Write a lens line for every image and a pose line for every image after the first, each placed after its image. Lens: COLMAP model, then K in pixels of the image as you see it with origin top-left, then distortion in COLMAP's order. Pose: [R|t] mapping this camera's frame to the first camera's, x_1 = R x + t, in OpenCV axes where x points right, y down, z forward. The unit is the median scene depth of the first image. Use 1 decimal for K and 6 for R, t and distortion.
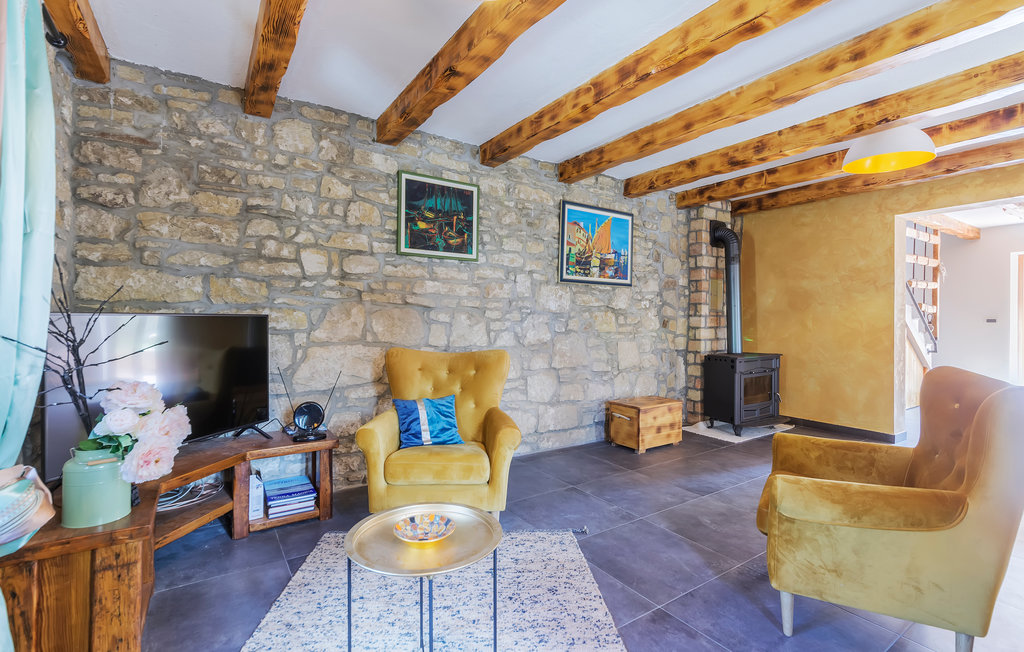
lens RADIAL K [[465.7, 0, 515.2], [0, 465.7, 323.6], [0, 0, 1]] dist [0.001149, 0.000168]
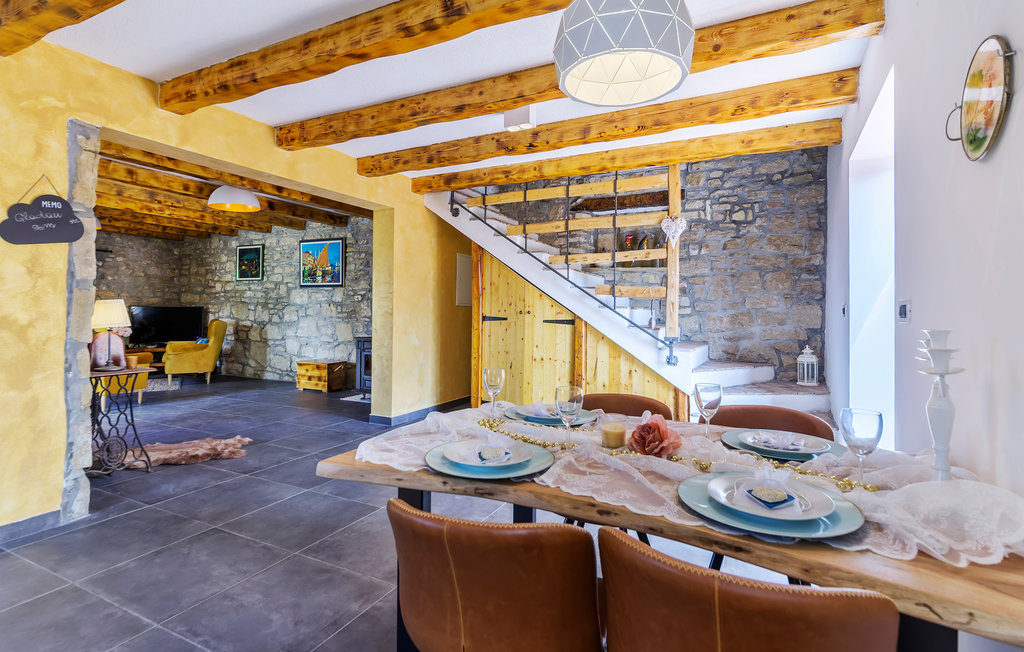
lens RADIAL K [[507.9, 0, 510.1], [0, 507.9, 317.2], [0, 0, 1]] dist [-0.000692, -0.000003]
pose [[0.489888, 0.011279, -0.871712, 2.153989], [-0.015070, 0.999876, 0.004469, 0.002969], [0.871655, 0.010948, 0.489998, 0.754131]]
